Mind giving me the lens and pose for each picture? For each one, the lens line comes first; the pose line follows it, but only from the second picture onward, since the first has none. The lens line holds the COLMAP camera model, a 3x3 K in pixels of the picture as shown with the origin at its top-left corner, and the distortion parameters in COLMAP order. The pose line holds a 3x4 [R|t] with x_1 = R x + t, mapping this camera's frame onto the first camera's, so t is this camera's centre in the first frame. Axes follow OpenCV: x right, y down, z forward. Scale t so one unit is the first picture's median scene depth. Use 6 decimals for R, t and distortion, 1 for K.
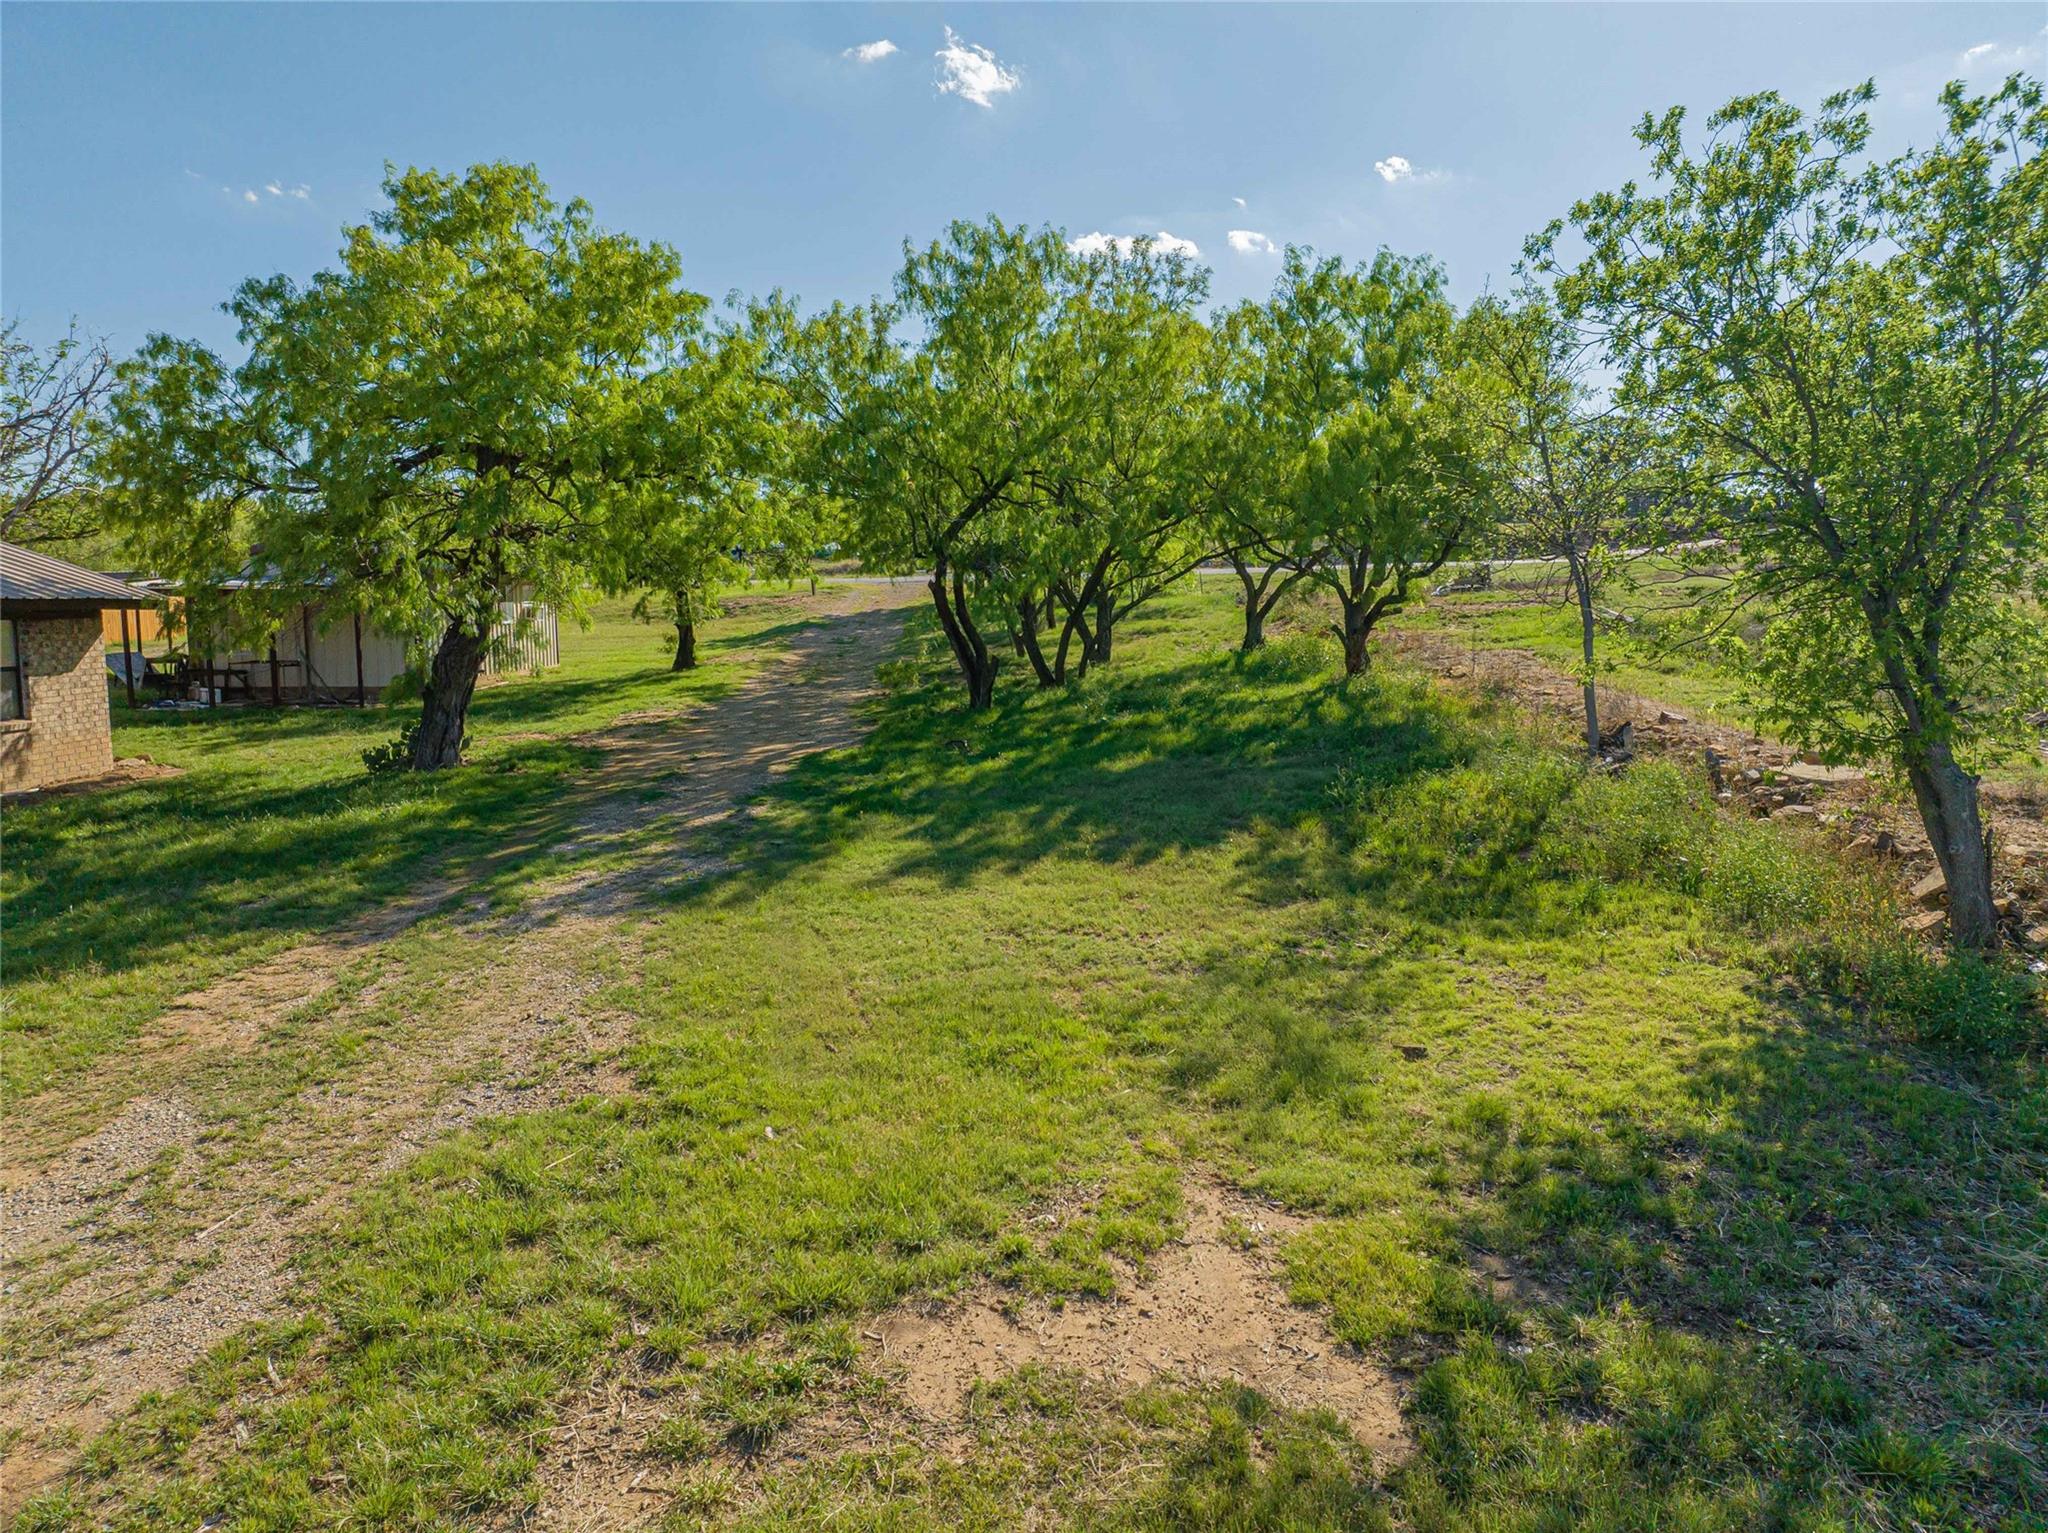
lens RADIAL K [[1434.0, 0, 1024.0], [0, 1434.0, 766.5], [0, 0, 1]] dist [-0.025998, 0.001670]
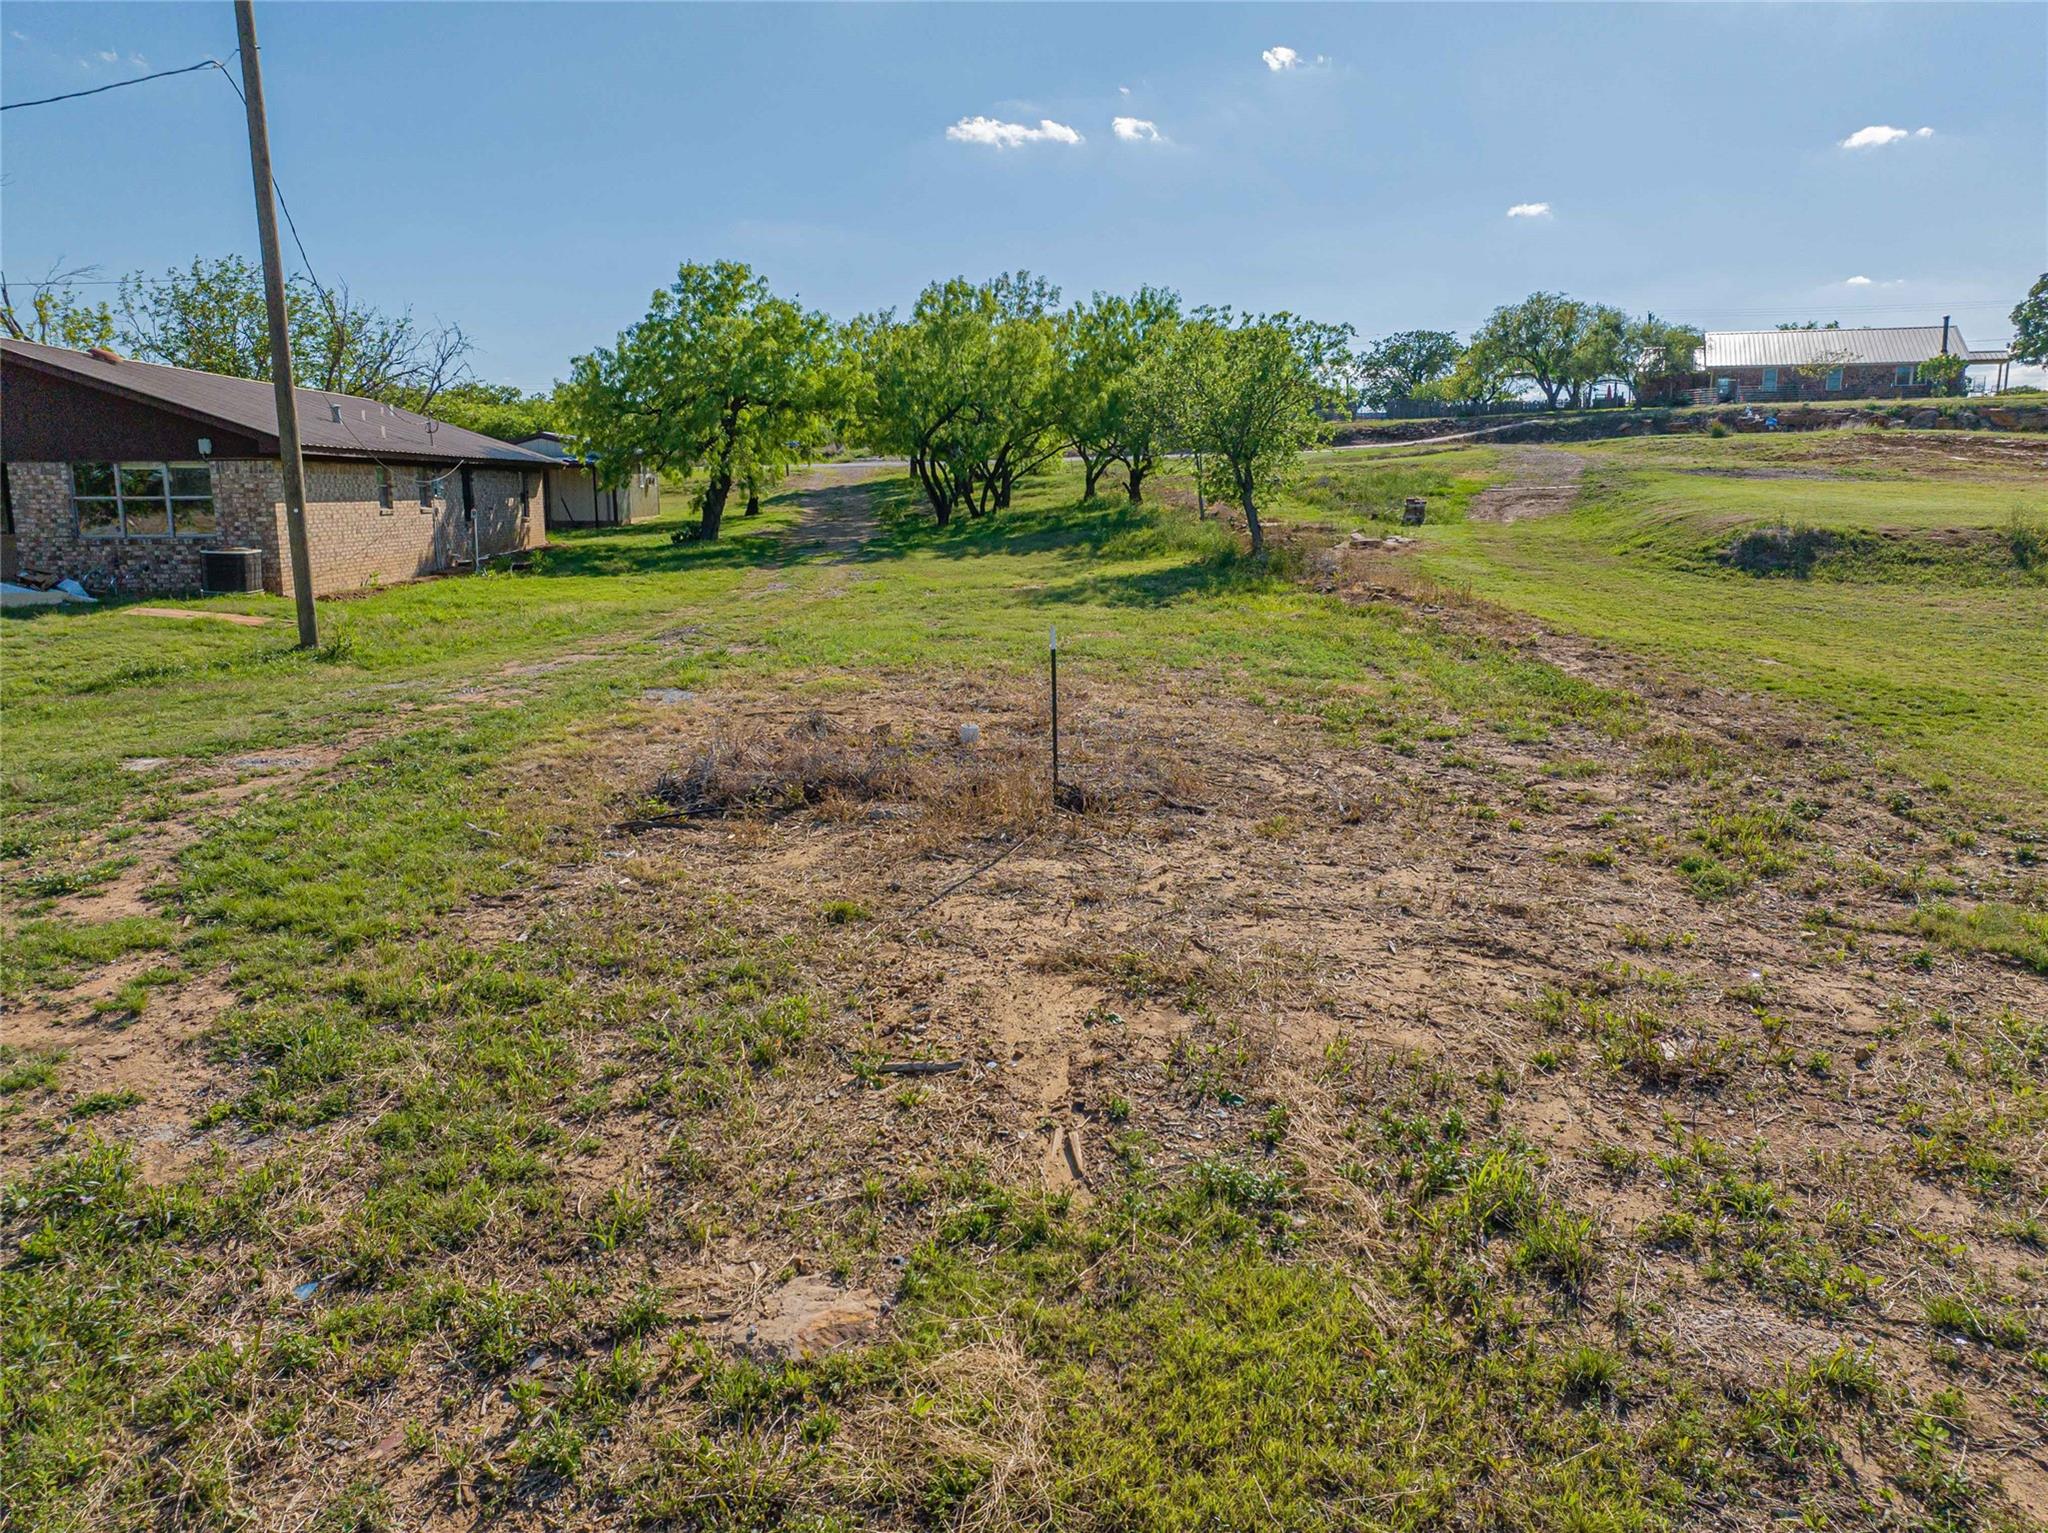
lens RADIAL K [[1412.8, 0, 1024.0], [0, 1412.8, 766.5], [0, 0, 1]] dist [0.075456, 0.000823]
pose [[0.997523, -0.019810, 0.067501, -0.051973], [0.014937, 0.997296, 0.071955, 0.133800], [-0.068744, -0.070769, 0.995121, -0.845913]]
